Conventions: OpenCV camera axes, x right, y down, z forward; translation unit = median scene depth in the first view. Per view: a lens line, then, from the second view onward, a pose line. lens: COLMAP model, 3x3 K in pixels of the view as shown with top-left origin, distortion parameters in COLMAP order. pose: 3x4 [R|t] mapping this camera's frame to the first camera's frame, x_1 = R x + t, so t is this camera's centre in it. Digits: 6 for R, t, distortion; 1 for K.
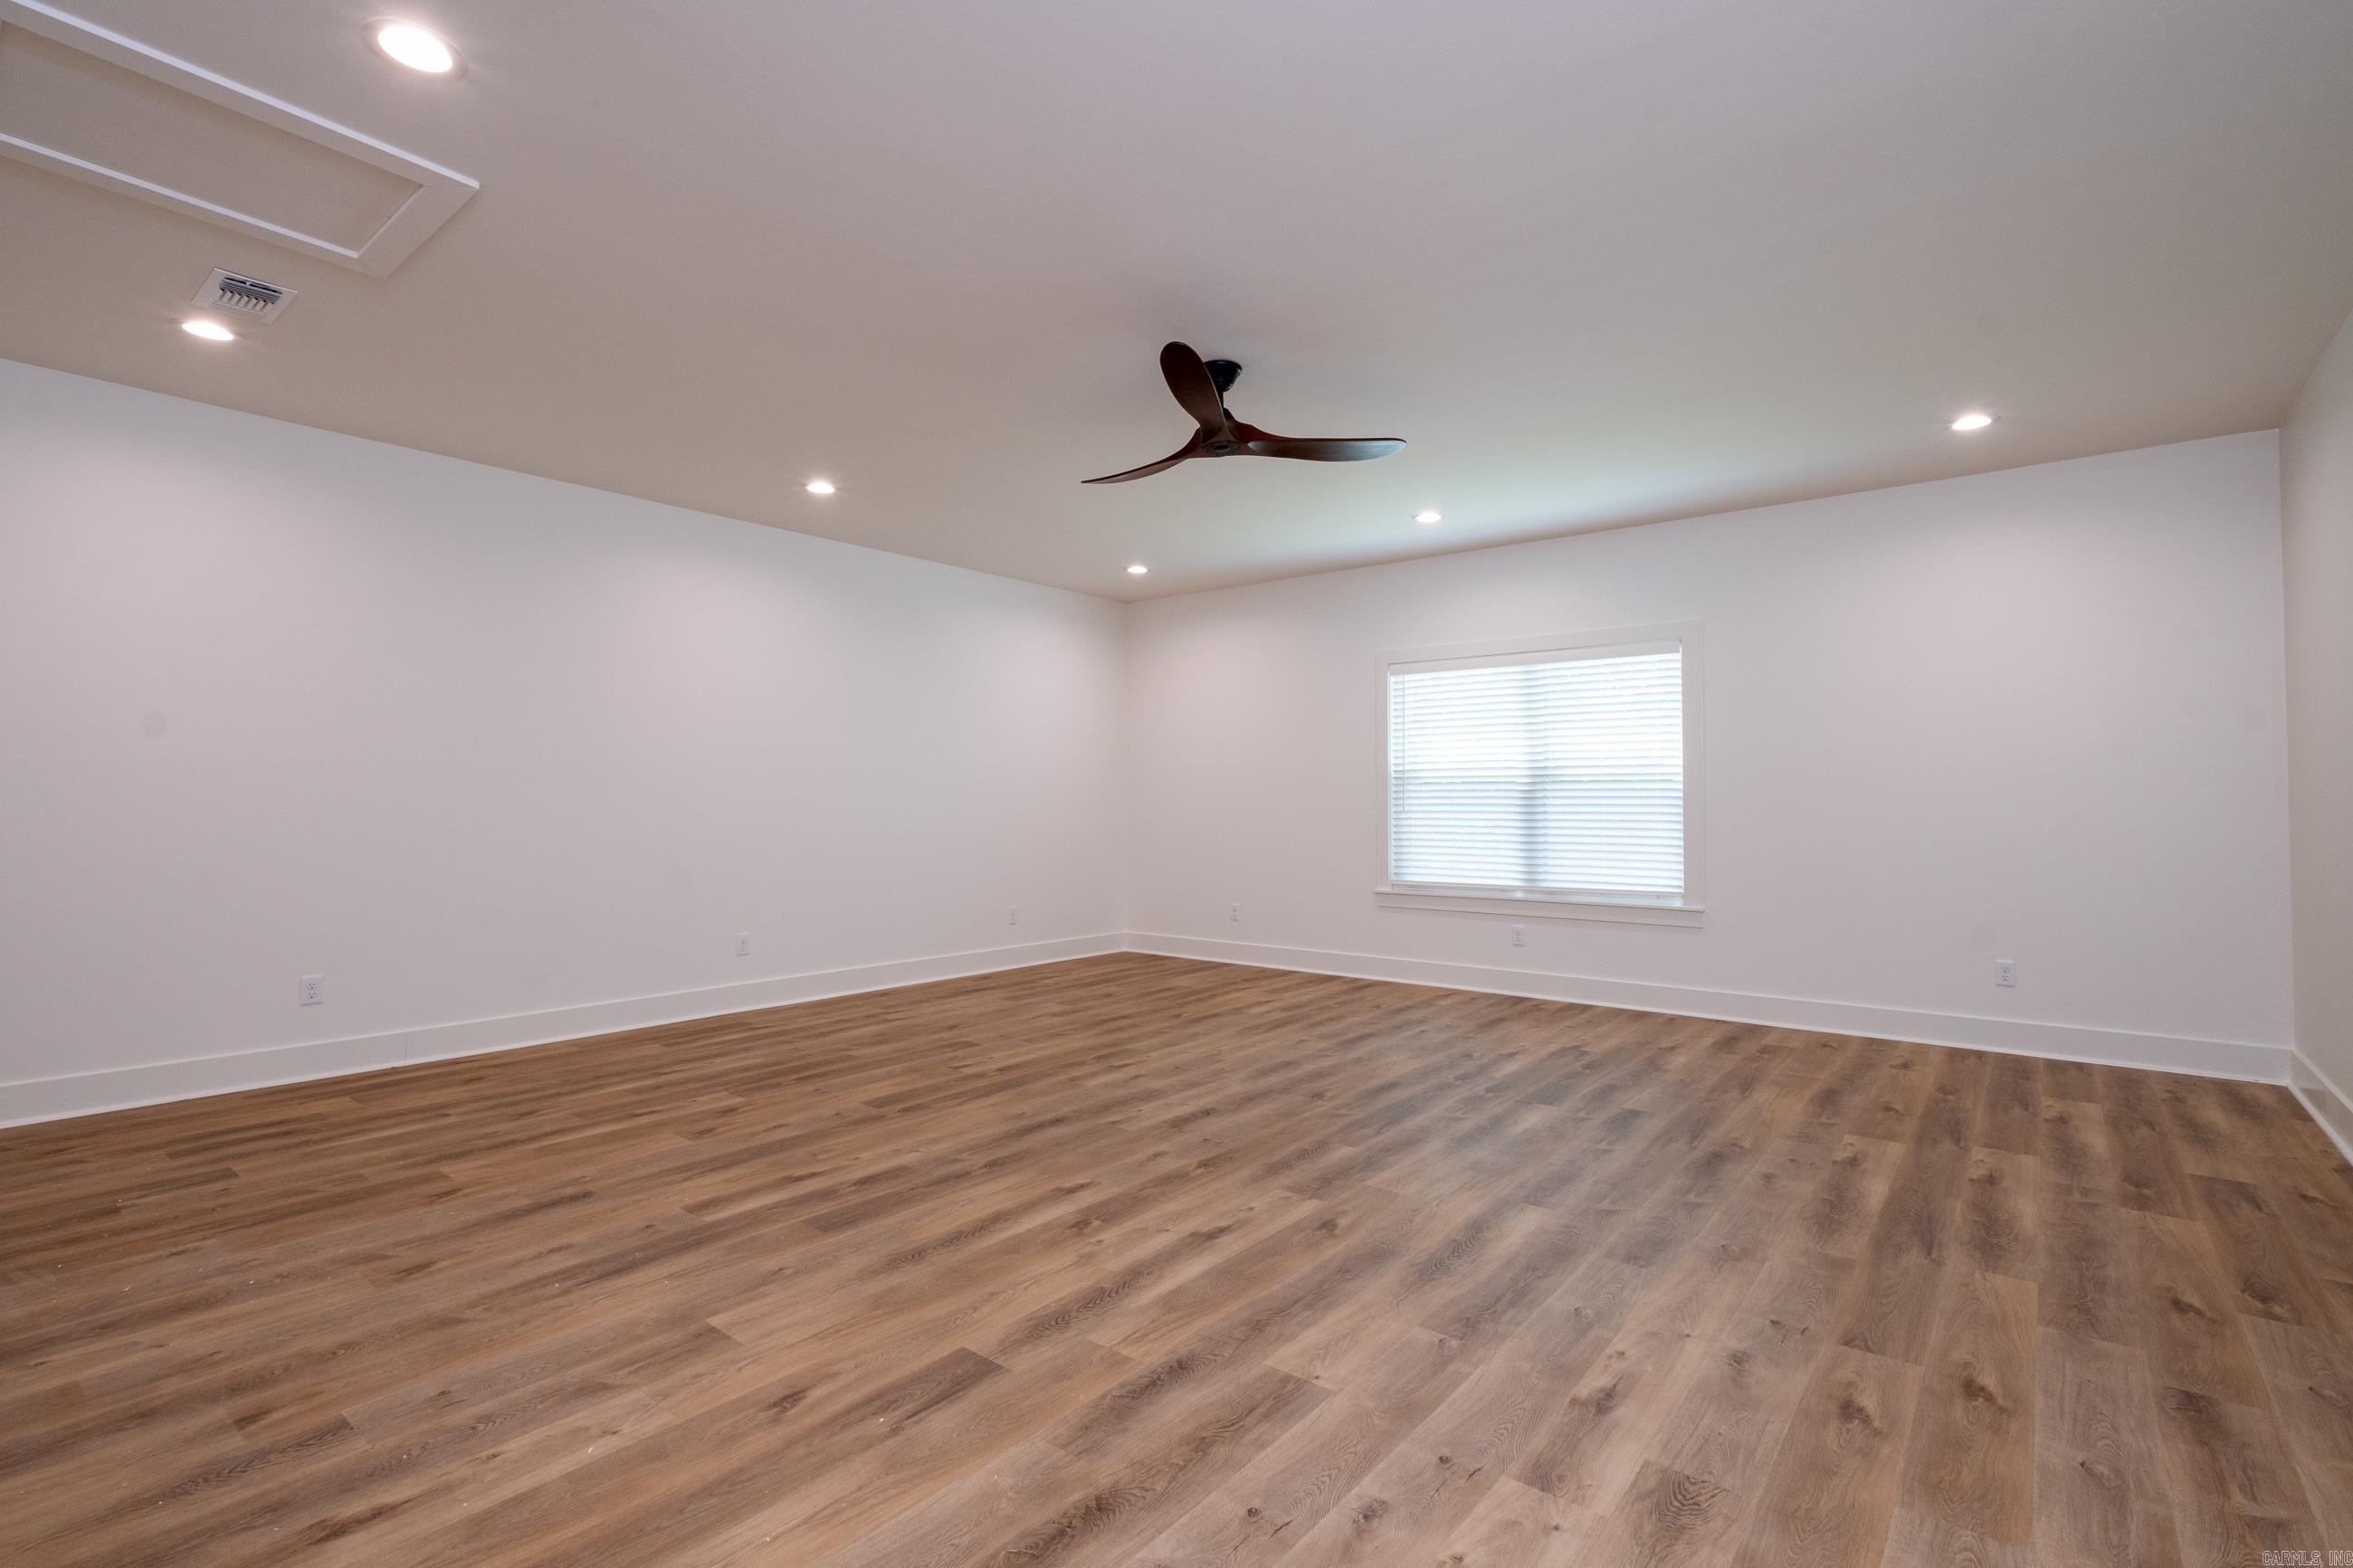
lens RADIAL K [[1091.4, 0, 1177.3], [0, 1091.4, 776.3], [0, 0, 1]] dist [-0.004045, 0.000440]
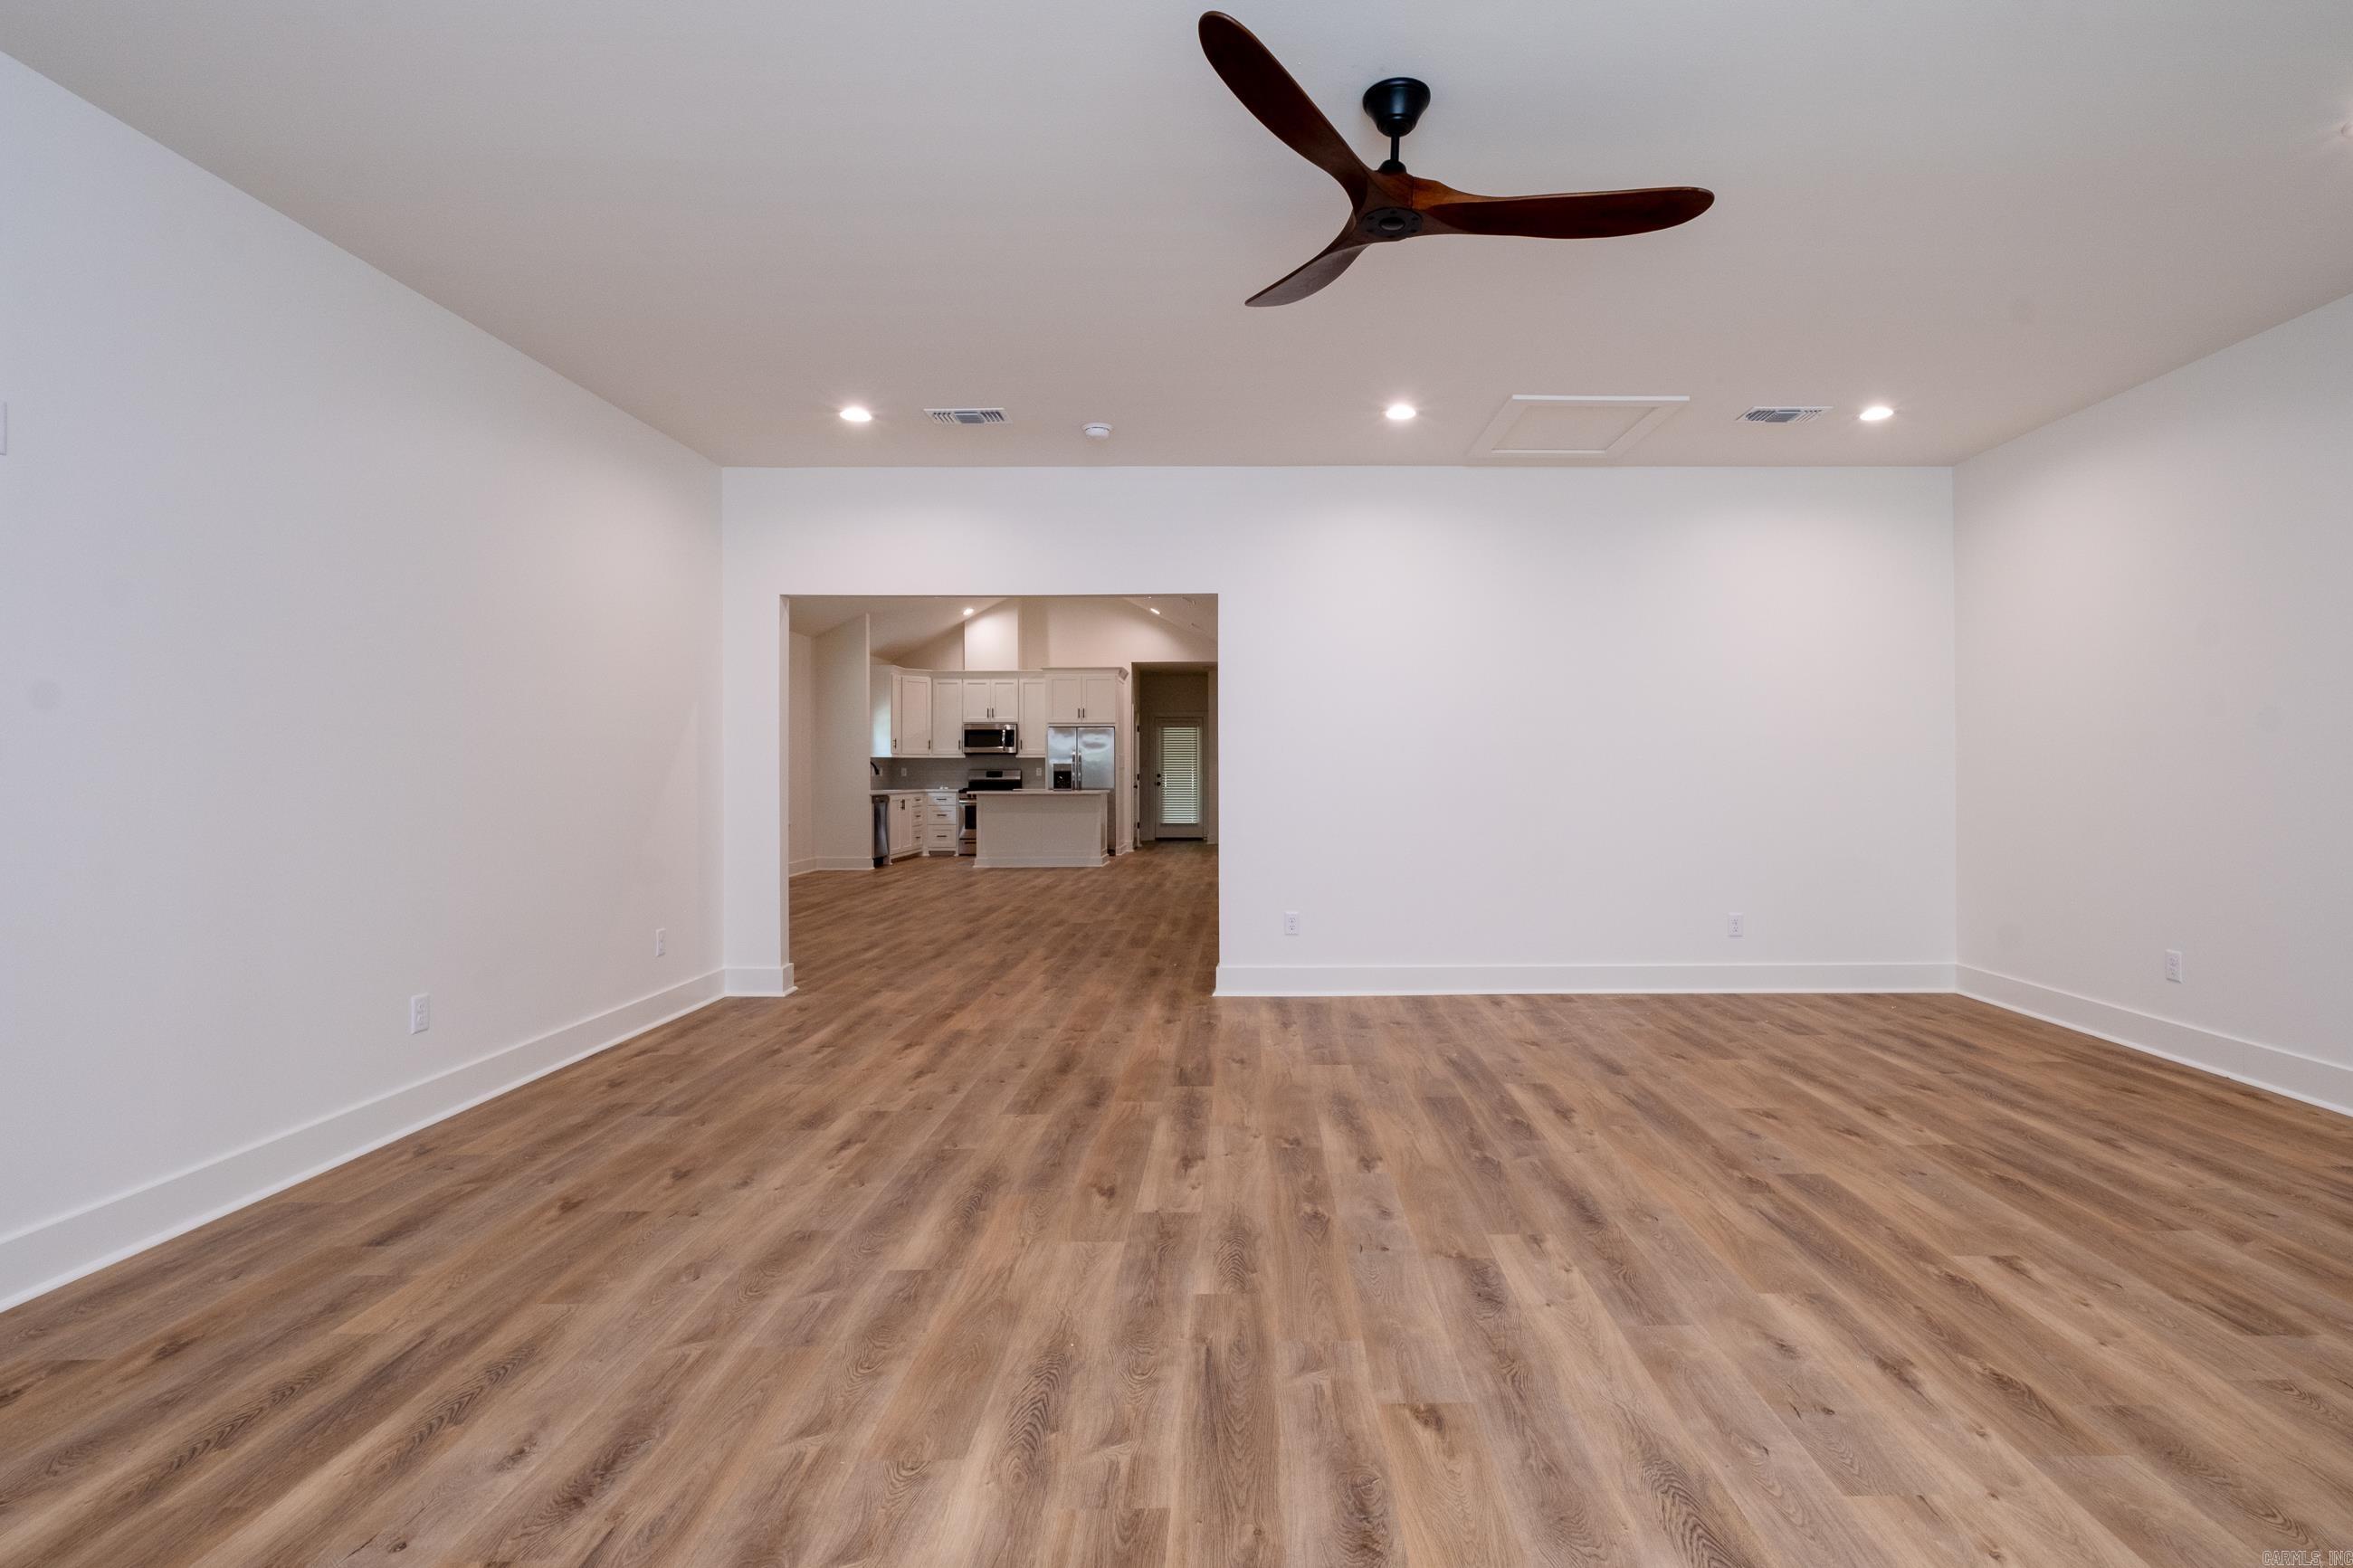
lens RADIAL K [[1149.0, 0, 1247.5], [0, 1149.0, 778.7], [0, 0, 1]] dist [-0.003823, -0.000239]
pose [[-0.781106, 0.003905, -0.624386, 0.630760], [0.016815, 0.999749, -0.014784, 0.044427], [0.624172, -0.022047, -0.780976, 1.733899]]
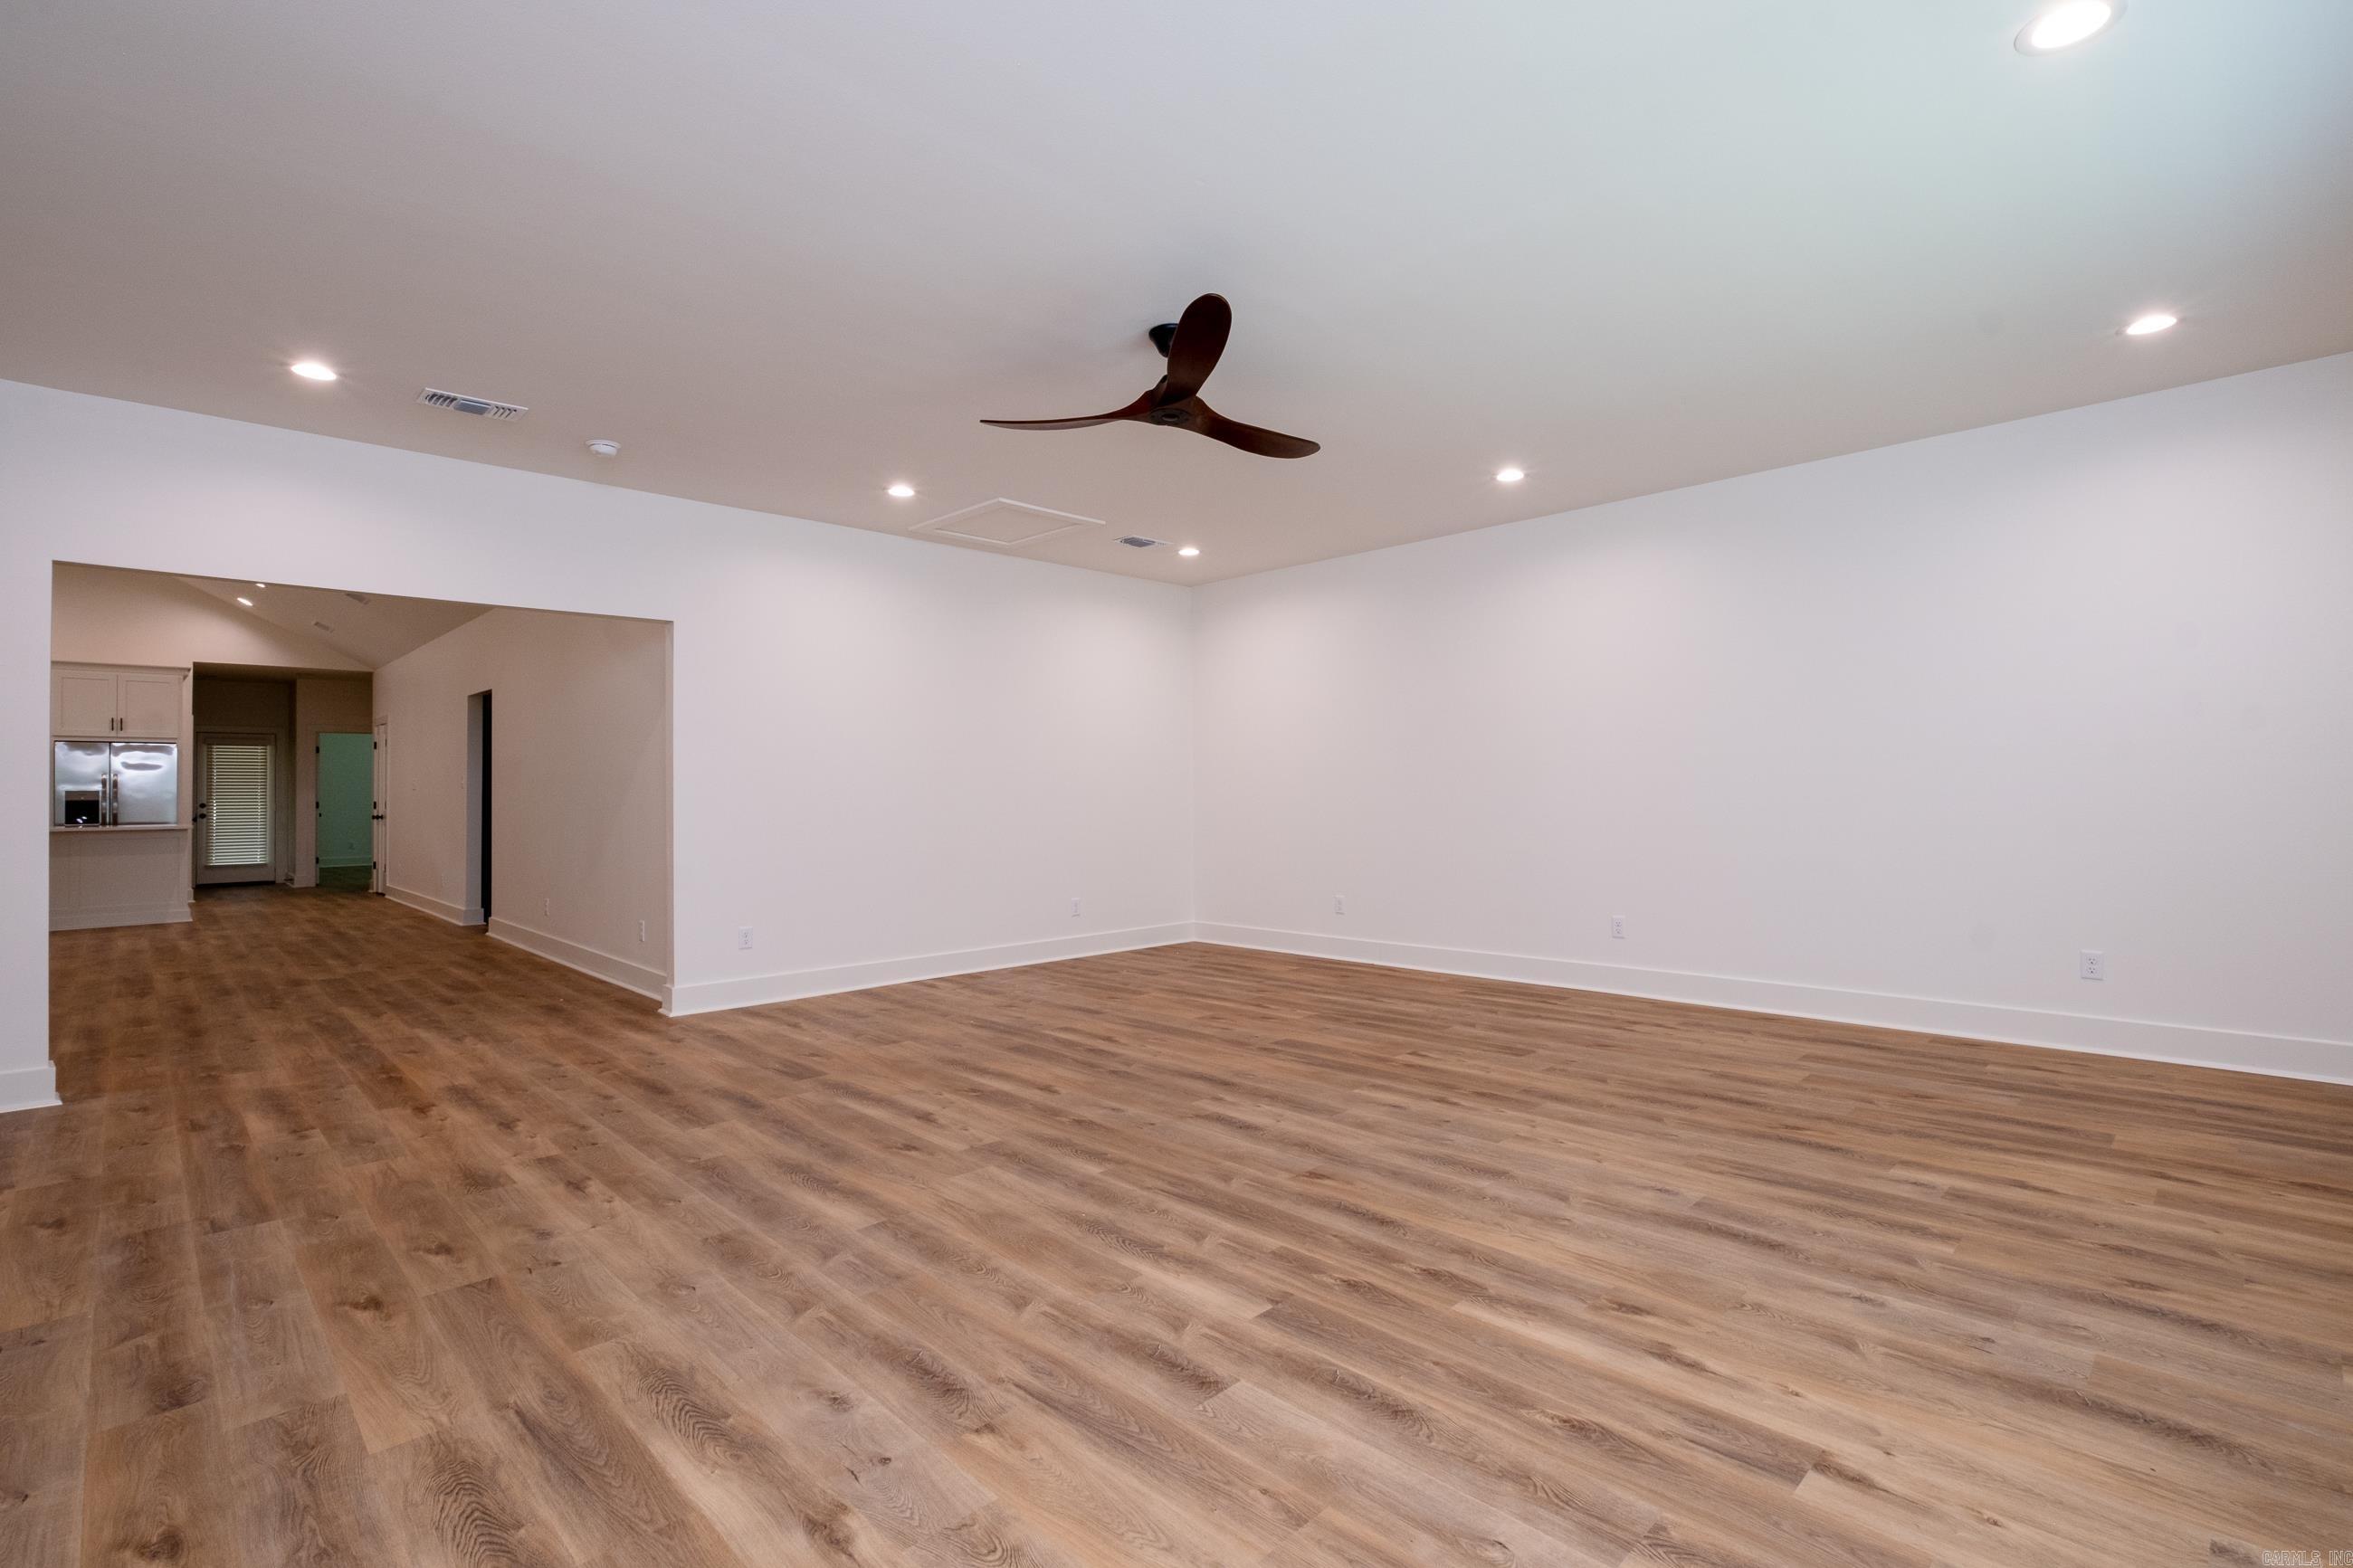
lens RADIAL K [[1091.4, 0, 1177.3], [0, 1091.4, 776.3], [0, 0, 1]] dist [-0.004045, 0.000440]
pose [[-0.126970, -0.014683, -0.991798, 1.161041], [0.034914, 0.999205, -0.019262, 0.037693], [0.991292, -0.037073, -0.126356, 1.316470]]
